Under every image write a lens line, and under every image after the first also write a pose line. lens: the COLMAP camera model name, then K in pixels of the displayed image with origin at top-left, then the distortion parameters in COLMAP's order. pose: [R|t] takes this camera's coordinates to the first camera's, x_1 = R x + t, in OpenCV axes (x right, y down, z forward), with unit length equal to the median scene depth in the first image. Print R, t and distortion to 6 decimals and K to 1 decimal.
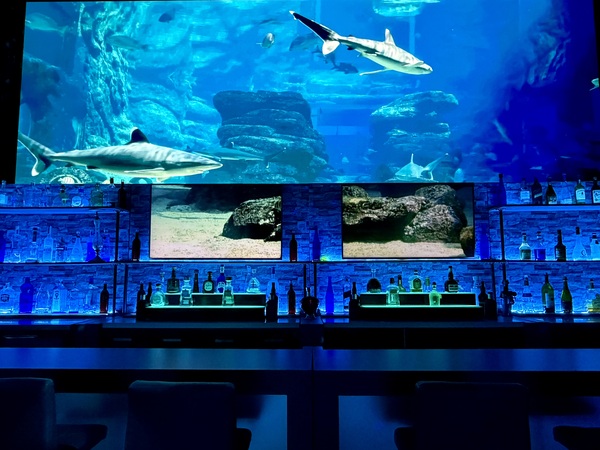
lens RADIAL K [[410.5, 0, 300.0], [0, 410.5, 225.0], [0, 0, 1]] dist [-0.000890, -0.001178]
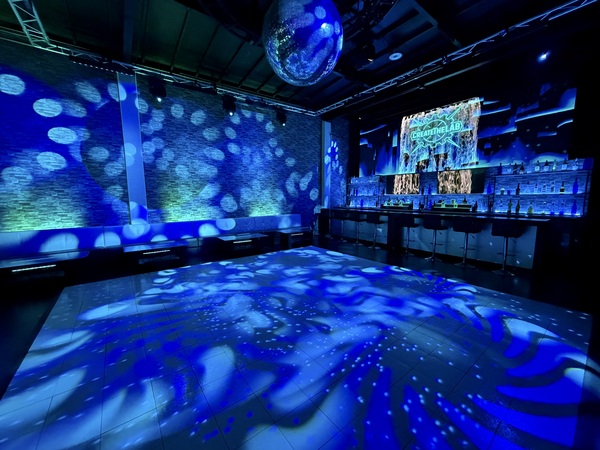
lens RADIAL K [[238.8, 0, 300.0], [0, 238.8, 225.0], [0, 0, 1]] dist [0.000208, -0.000036]
pose [[0.617135, 0.093866, -0.781239, 1.012638], [0.087481, 0.978519, 0.186674, -0.142649], [0.781980, -0.183547, 0.595667, -1.168138]]
